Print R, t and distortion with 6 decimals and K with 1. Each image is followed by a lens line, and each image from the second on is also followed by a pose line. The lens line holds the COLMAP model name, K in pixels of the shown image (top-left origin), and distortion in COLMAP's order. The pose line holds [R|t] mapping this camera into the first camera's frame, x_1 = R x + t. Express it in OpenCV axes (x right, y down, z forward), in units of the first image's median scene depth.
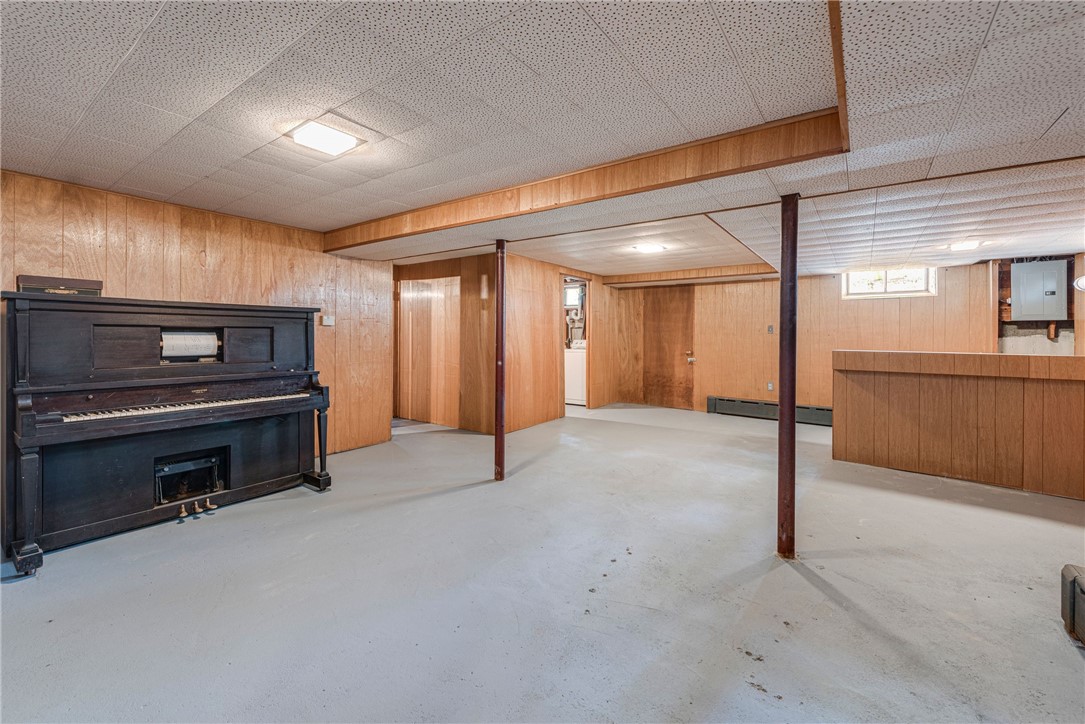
lens RADIAL K [[456.4, 0, 547.5], [0, 456.4, 346.8], [0, 0, 1]] dist [0.001797, -0.000853]
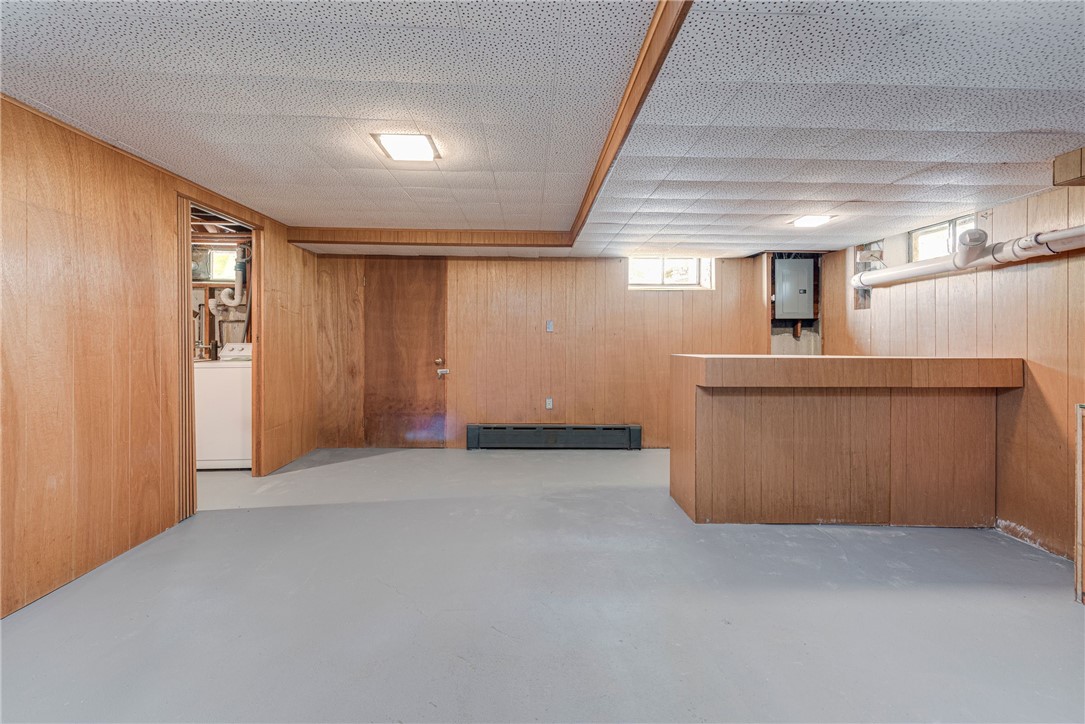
lens RADIAL K [[456.4, 0, 547.5], [0, 456.4, 346.8], [0, 0, 1]] dist [0.001797, -0.000853]
pose [[0.801770, -0.016231, 0.597413, 0.043885], [0.017344, 0.999842, 0.003886, -0.007733], [-0.597381, 0.007246, 0.801925, 0.382517]]
